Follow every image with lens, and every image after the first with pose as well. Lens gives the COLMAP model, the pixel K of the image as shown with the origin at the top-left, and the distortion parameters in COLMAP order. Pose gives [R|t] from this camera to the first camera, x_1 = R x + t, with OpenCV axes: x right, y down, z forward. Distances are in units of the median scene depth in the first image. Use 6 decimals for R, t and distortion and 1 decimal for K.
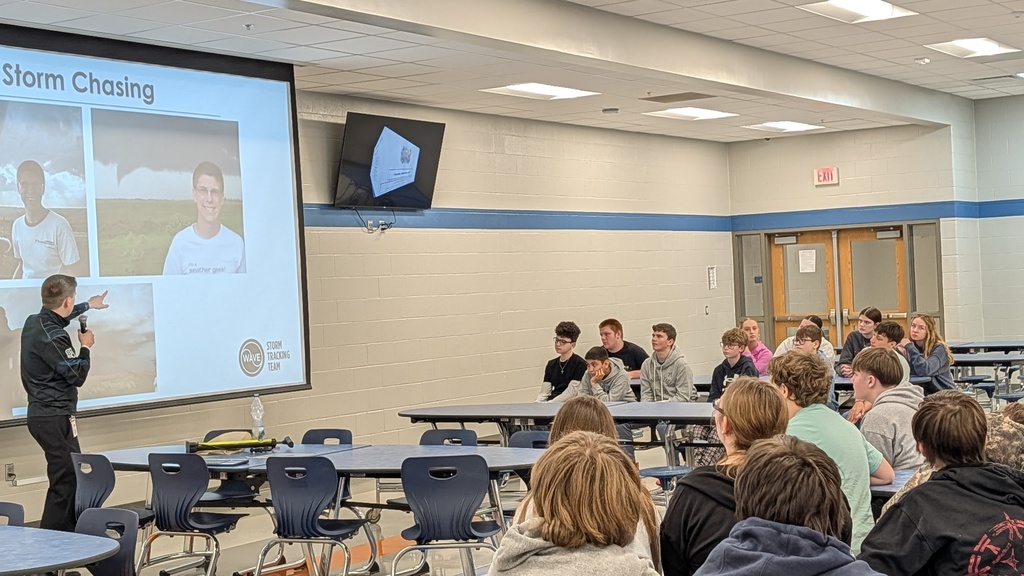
lens RADIAL K [[1603.4, 0, 512.0], [0, 1603.4, 288.0], [0, 0, 1]] dist [0.227859, -0.738539]
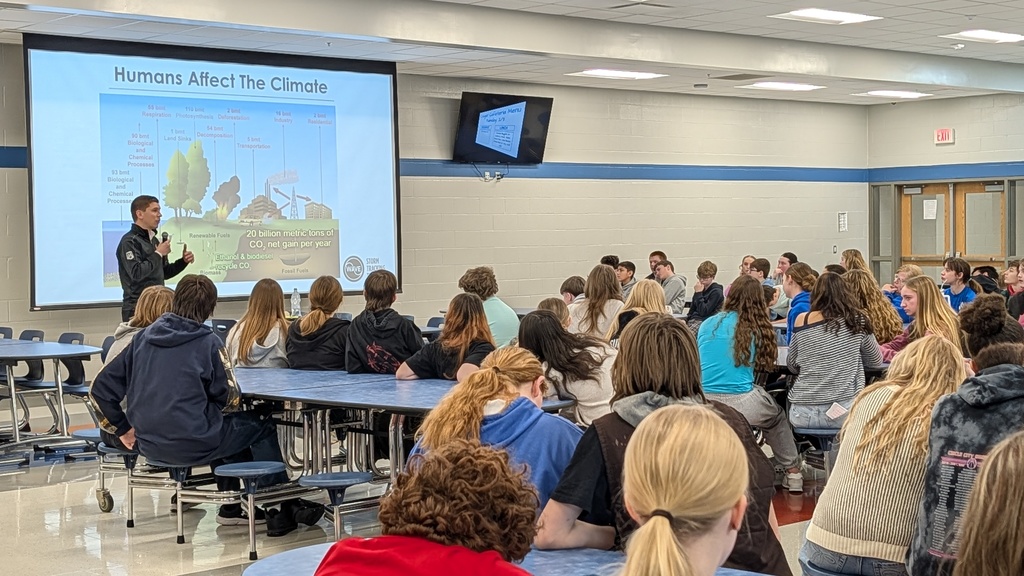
lens RADIAL K [[1603.4, 0, 512.0], [0, 1603.4, 288.0], [0, 0, 1]] dist [0.227859, -0.738539]
pose [[0.966585, 0.038134, -0.253493, 0.236748], [-0.027570, 0.998602, 0.045100, -0.005922], [0.254859, -0.036604, 0.966285, -0.243977]]
